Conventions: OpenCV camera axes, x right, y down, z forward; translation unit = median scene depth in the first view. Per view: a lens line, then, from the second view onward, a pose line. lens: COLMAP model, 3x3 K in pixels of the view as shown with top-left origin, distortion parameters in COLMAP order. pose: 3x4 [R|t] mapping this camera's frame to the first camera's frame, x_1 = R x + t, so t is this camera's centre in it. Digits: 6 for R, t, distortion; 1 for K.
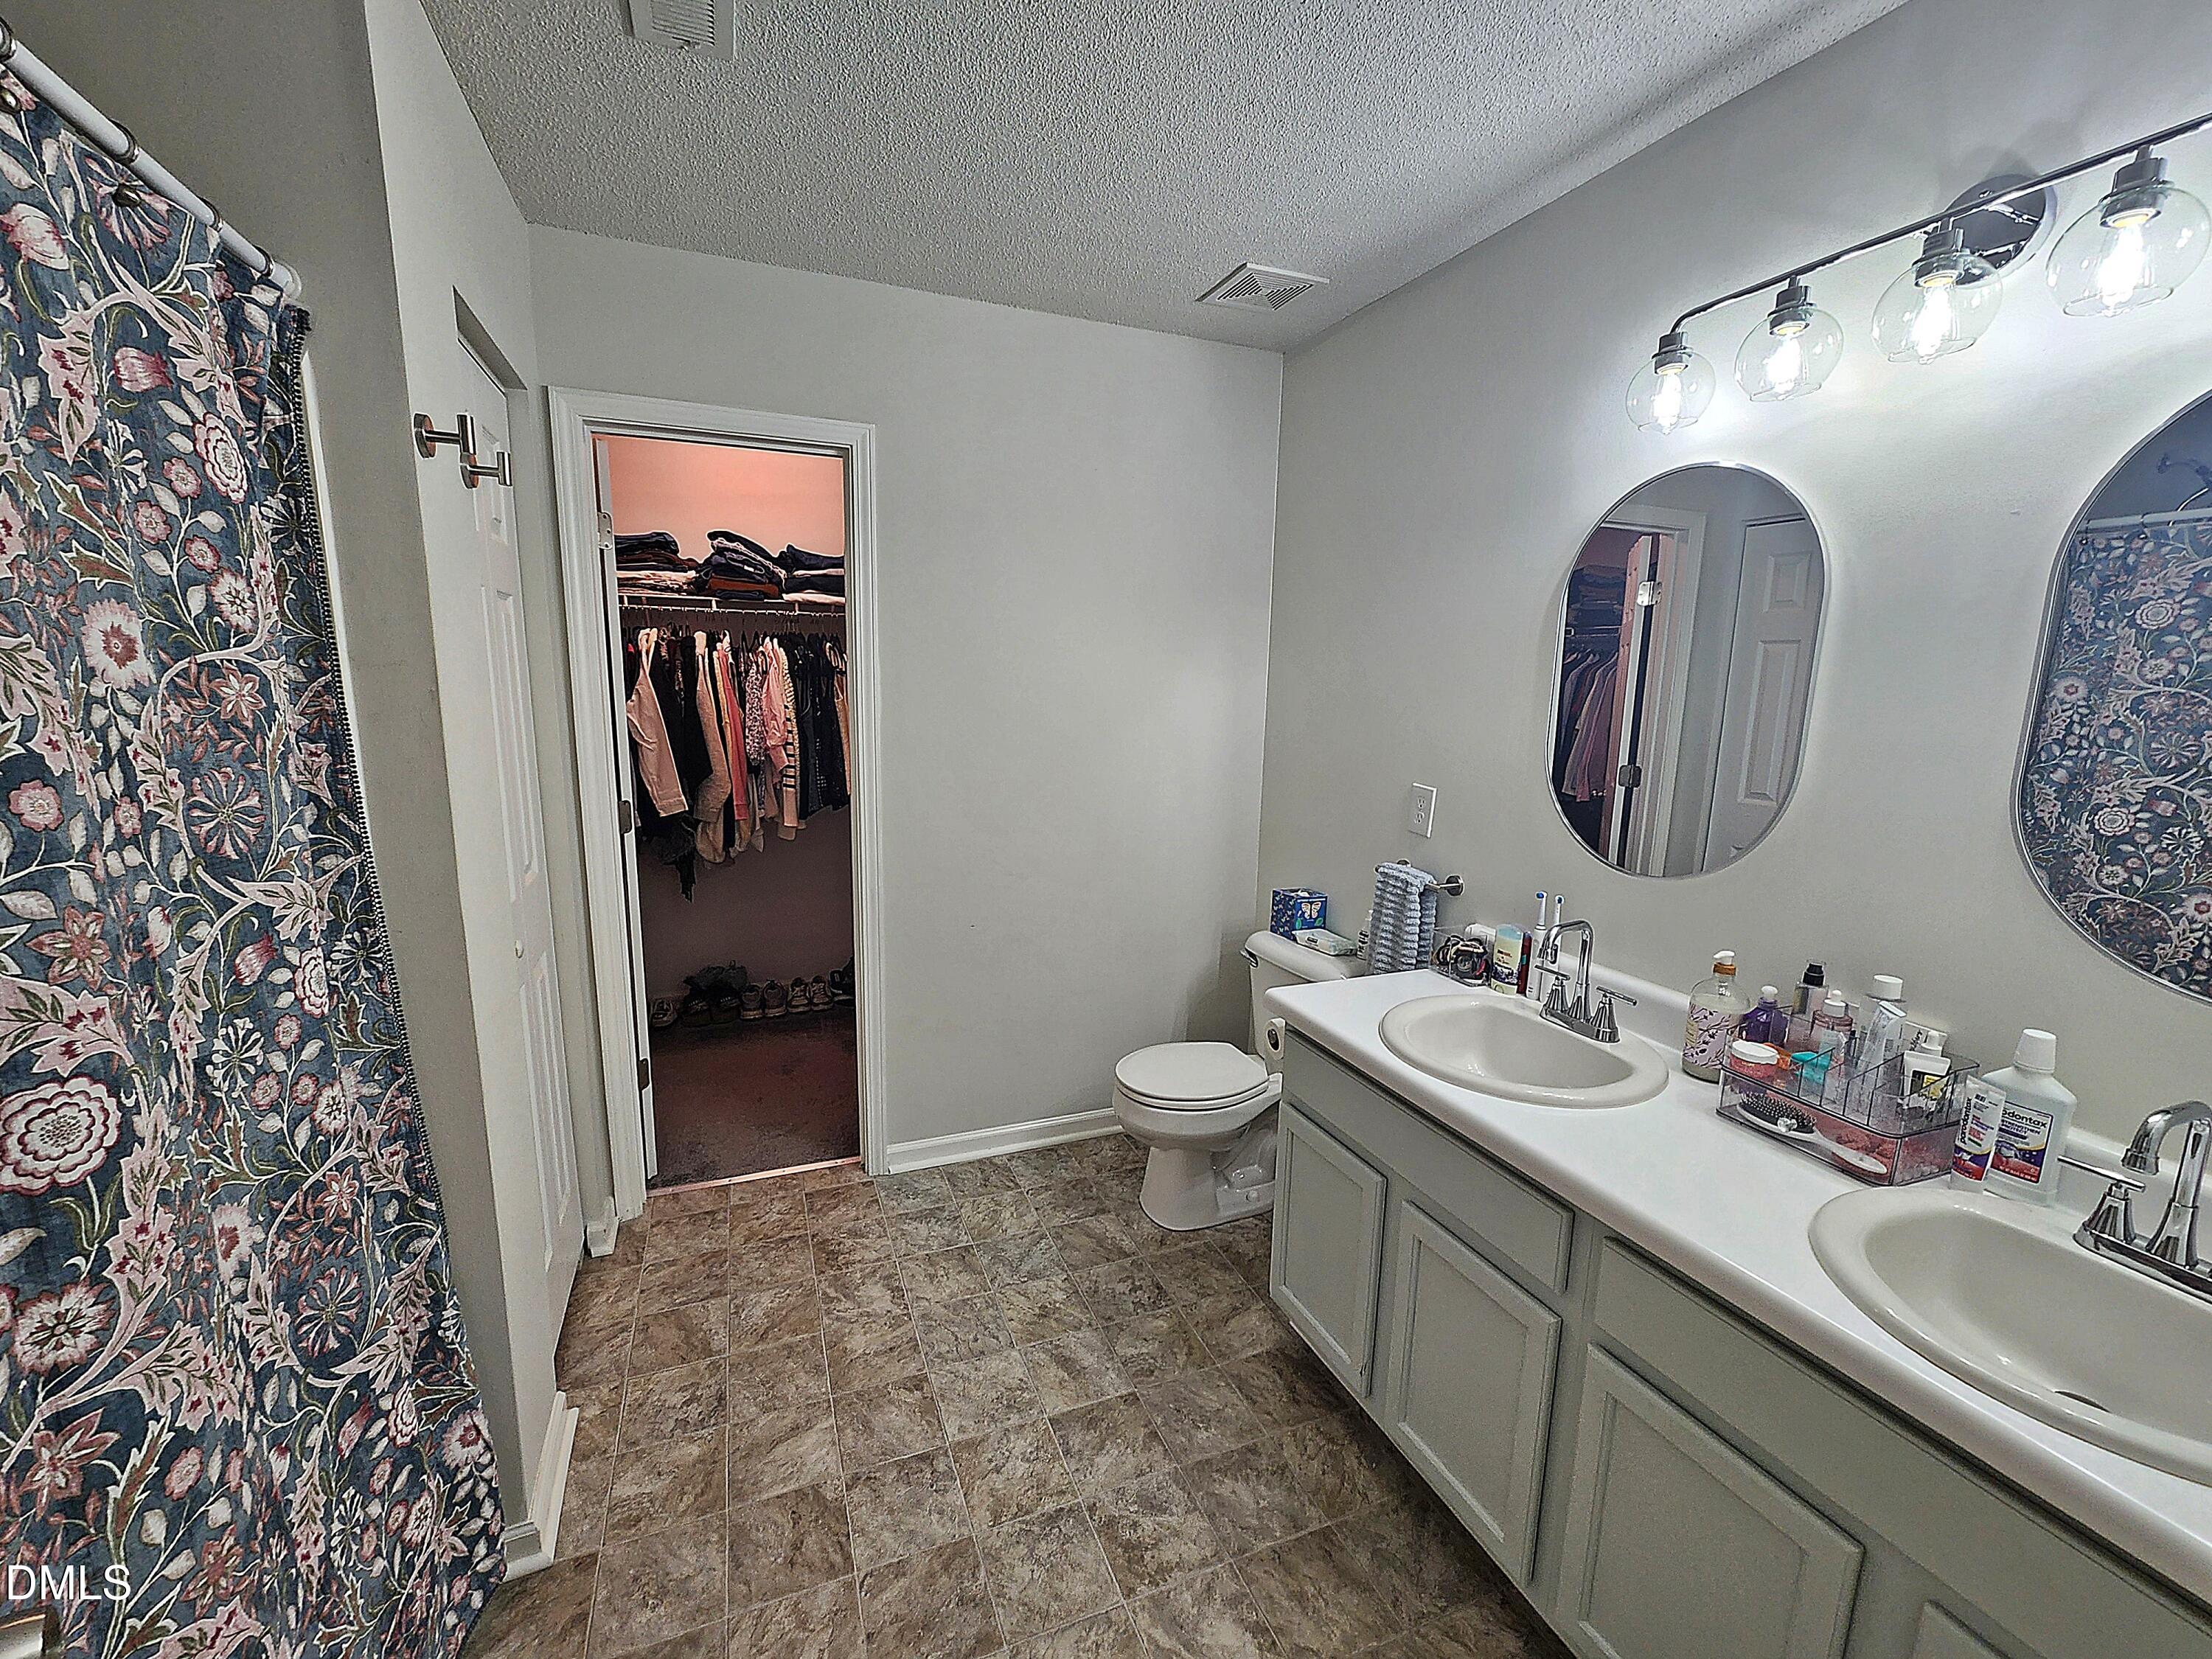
lens RADIAL K [[903.6, 0, 1094.1], [0, 903.6, 842.6], [0, 0, 1]] dist [-0.001419, -0.000163]
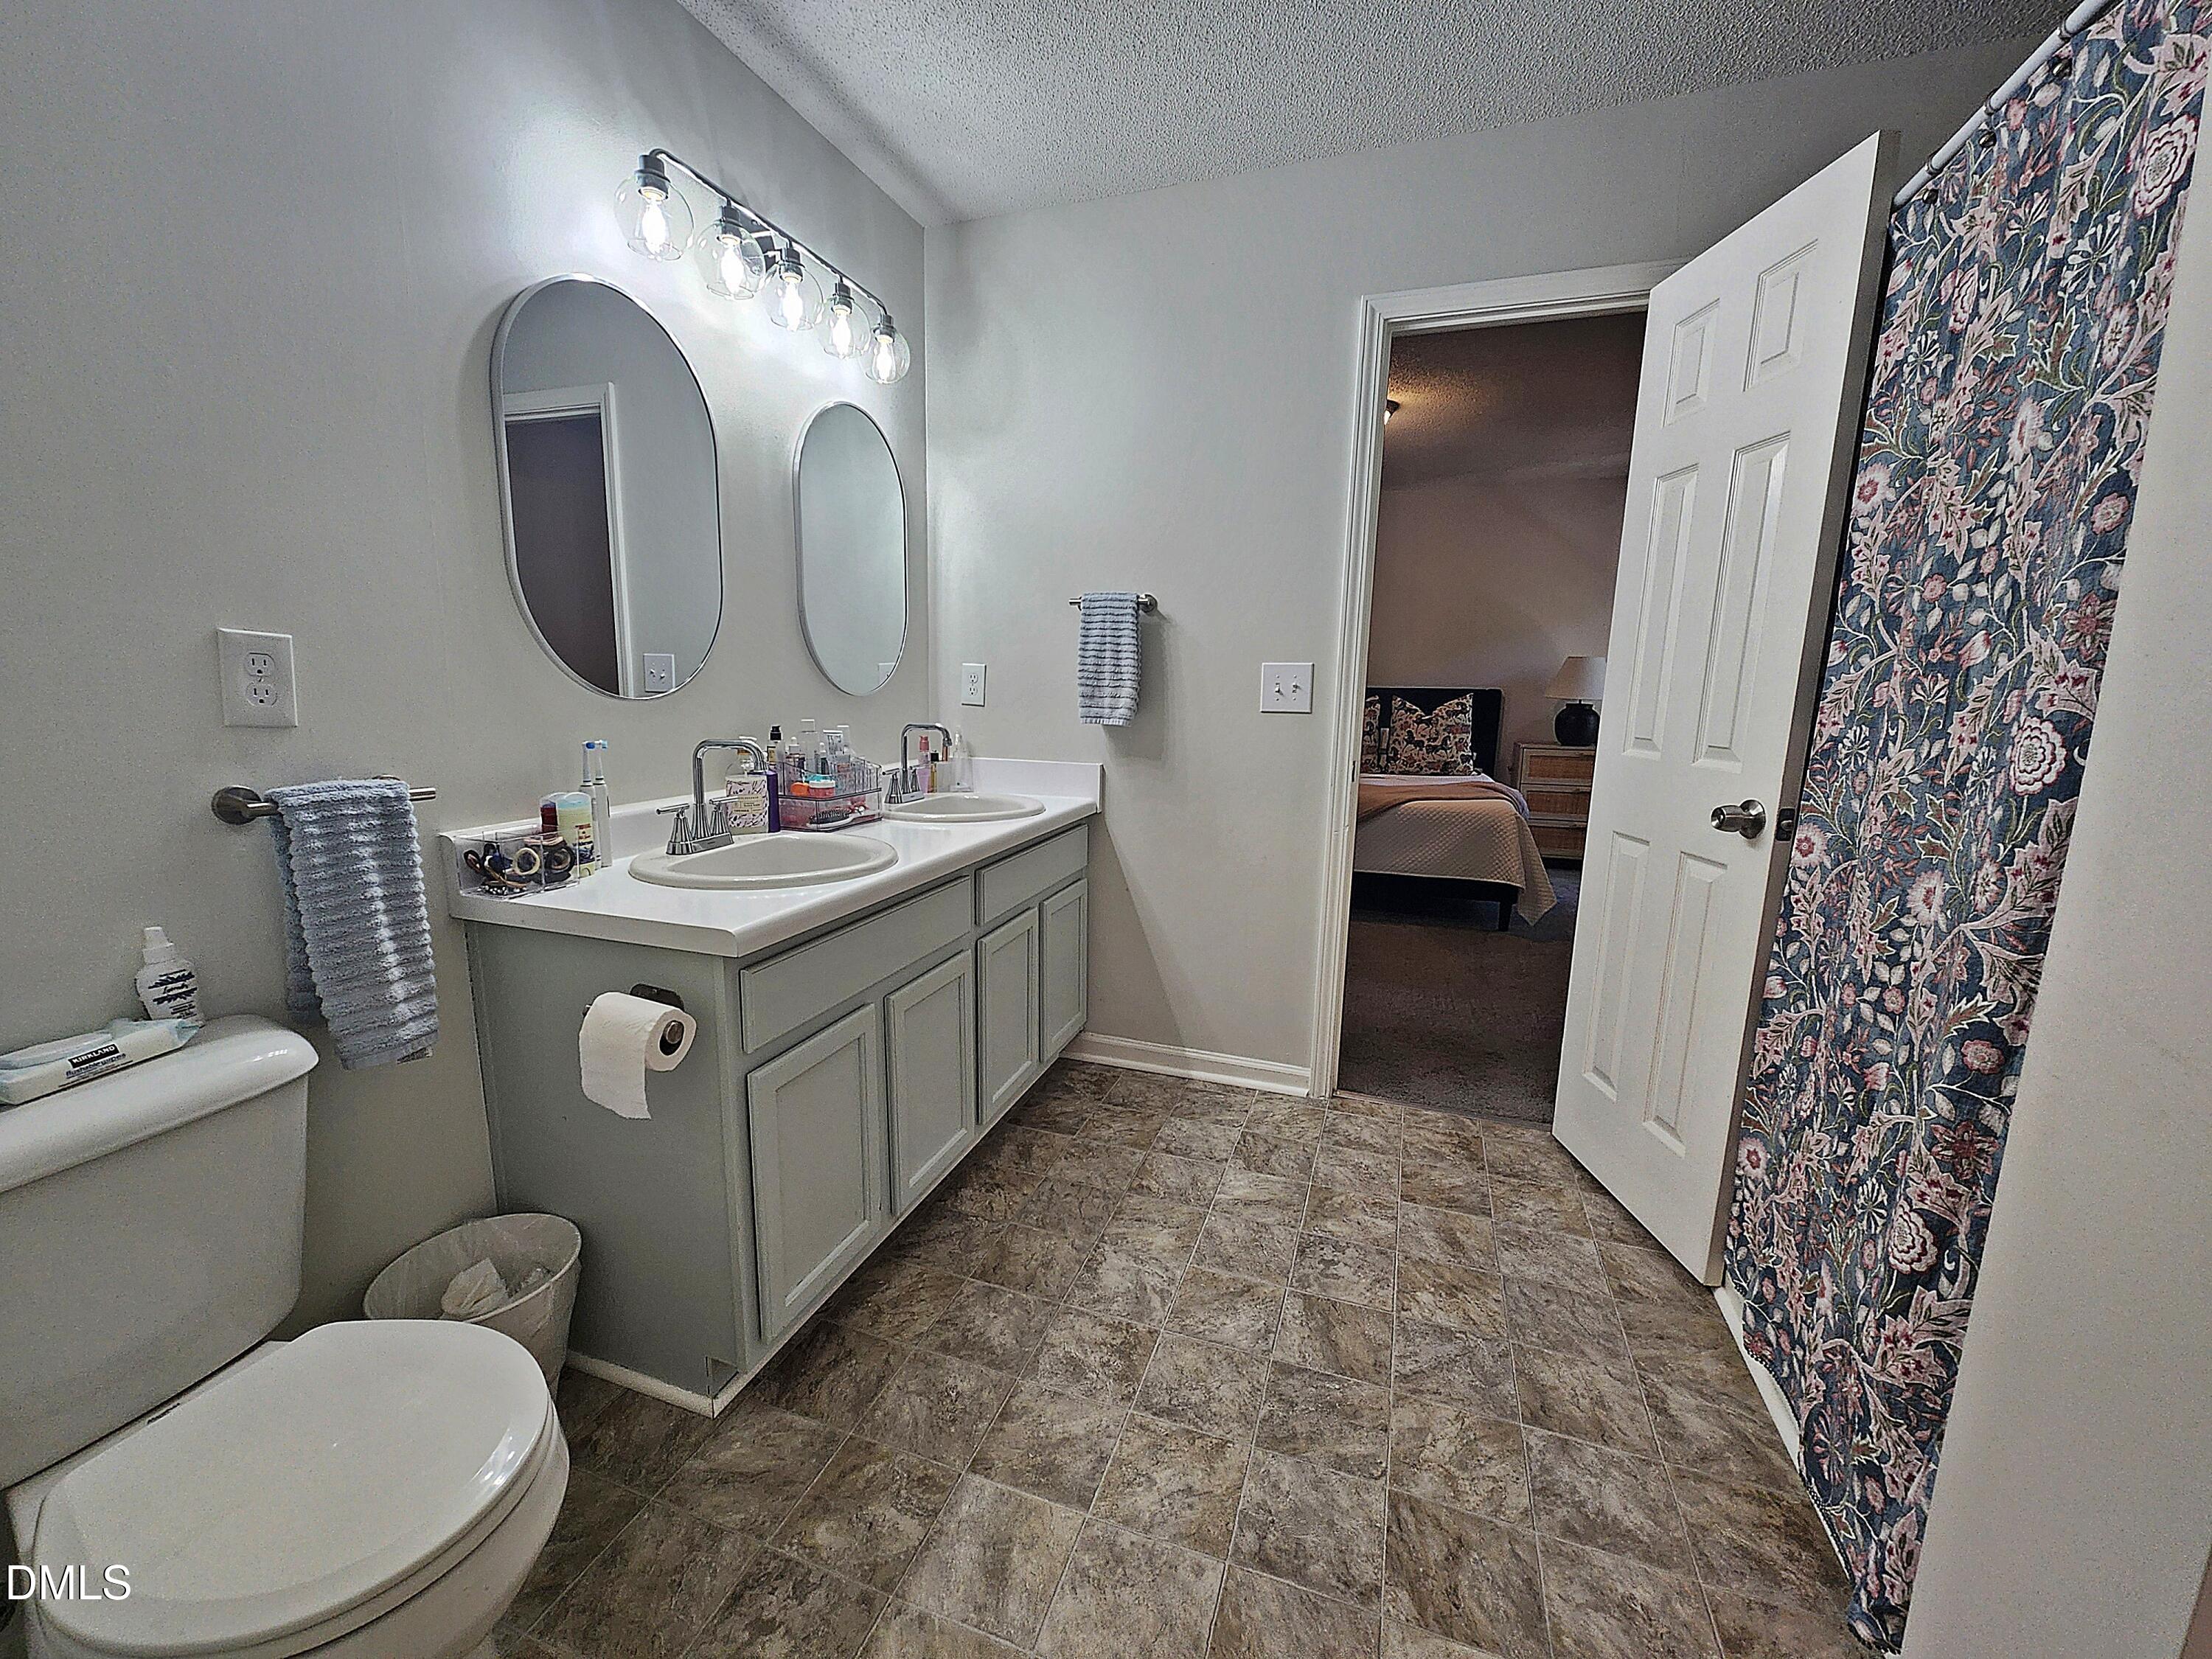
lens RADIAL K [[903.6, 0, 1094.3], [0, 903.6, 822.5], [0, 0, 1]] dist [-0.001419, -0.000163]
pose [[-0.753387, -0.144585, 0.641485, -0.488125], [0.072690, 0.951238, 0.299771, -0.103000], [-0.653547, 0.272473, -0.706141, 1.525447]]
